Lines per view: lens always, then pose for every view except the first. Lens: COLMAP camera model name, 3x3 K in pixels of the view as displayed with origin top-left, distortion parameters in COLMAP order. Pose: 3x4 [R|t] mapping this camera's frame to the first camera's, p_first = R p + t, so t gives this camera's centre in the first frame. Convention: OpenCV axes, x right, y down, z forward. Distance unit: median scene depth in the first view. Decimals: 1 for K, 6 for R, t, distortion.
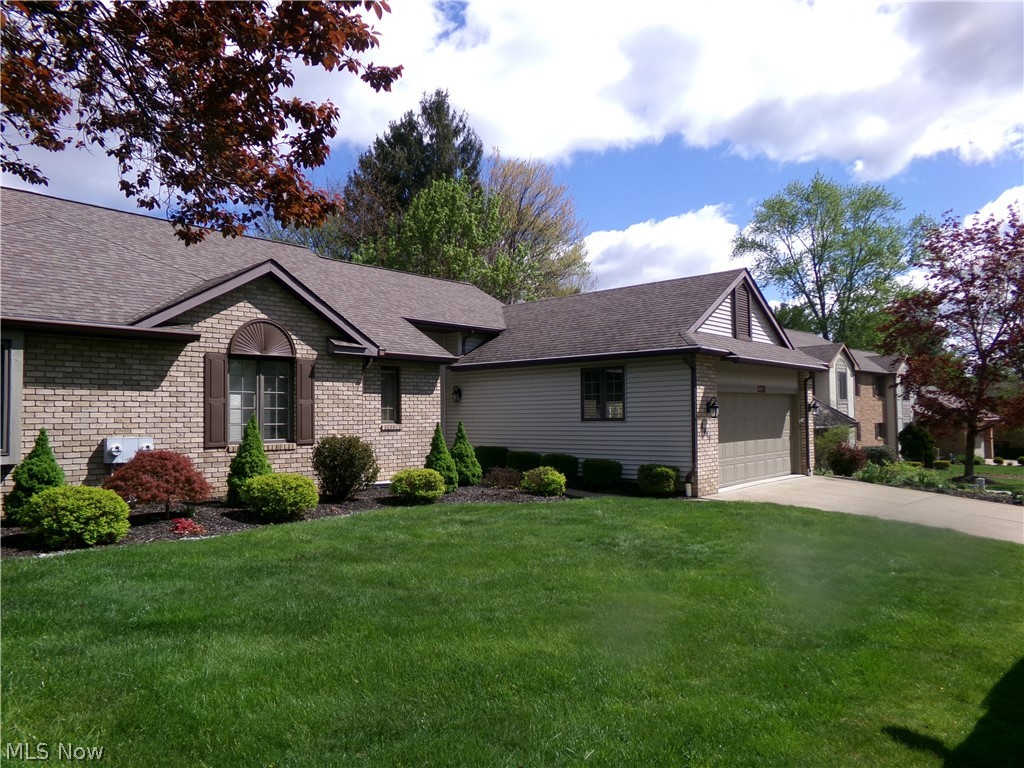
lens RADIAL K [[713.2, 0, 512.0], [0, 713.2, 384.0], [0, 0, 1]] dist [-0.136690, 0.234855]
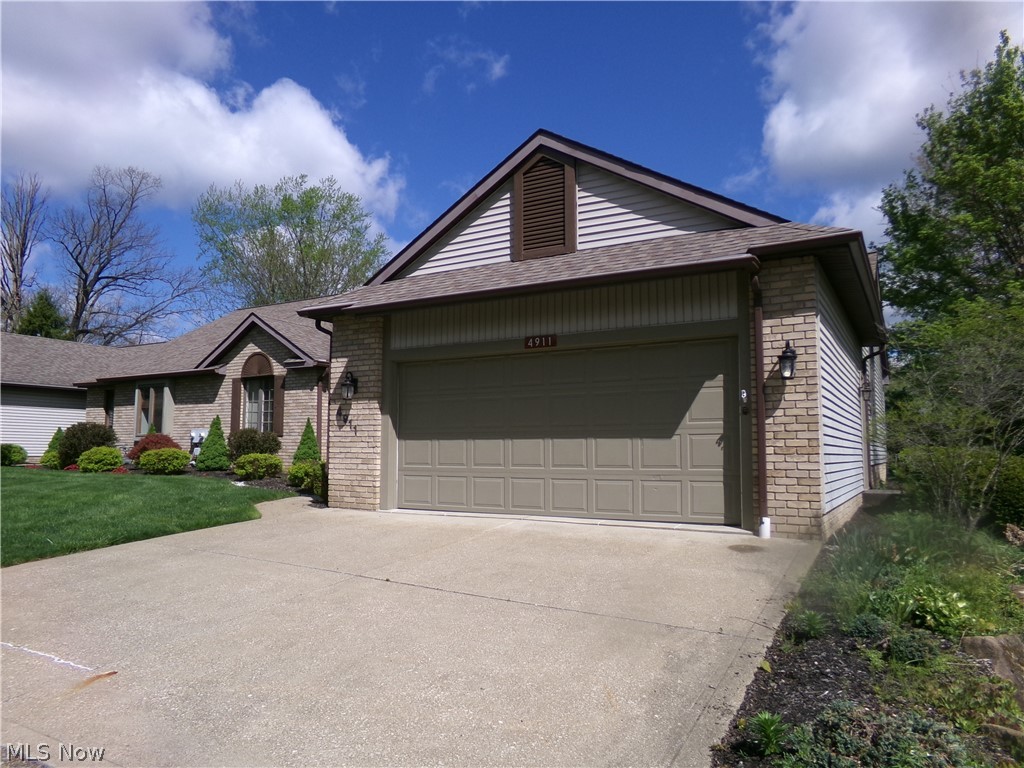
lens RADIAL K [[713.2, 0, 512.0], [0, 713.2, 384.0], [0, 0, 1]] dist [-0.136690, 0.234855]
pose [[0.206355, -0.082899, -0.974959, 1.151304], [0.035348, 0.996386, -0.077239, 0.104780], [0.977838, -0.018524, 0.208540, 1.148736]]
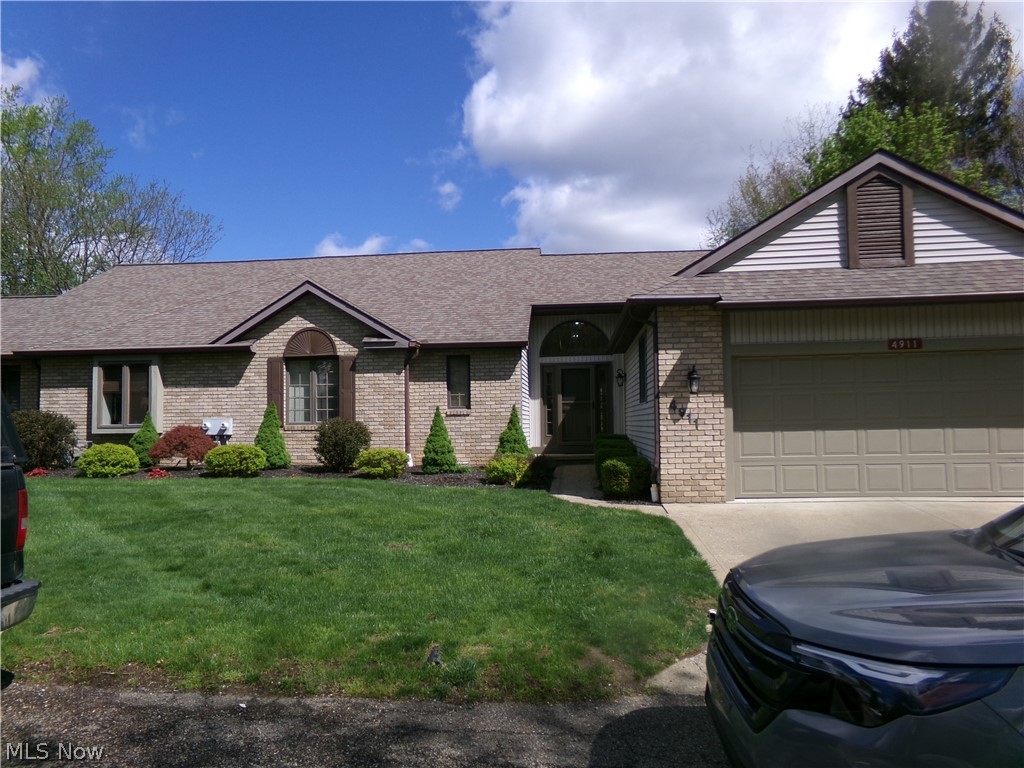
lens RADIAL K [[713.2, 0, 512.0], [0, 713.2, 384.0], [0, 0, 1]] dist [-0.136690, 0.234855]
pose [[0.587786, -0.043503, -0.807846, 0.850307], [0.045851, 0.998740, -0.020421, 0.050605], [0.807716, -0.025037, 0.589040, 0.504672]]
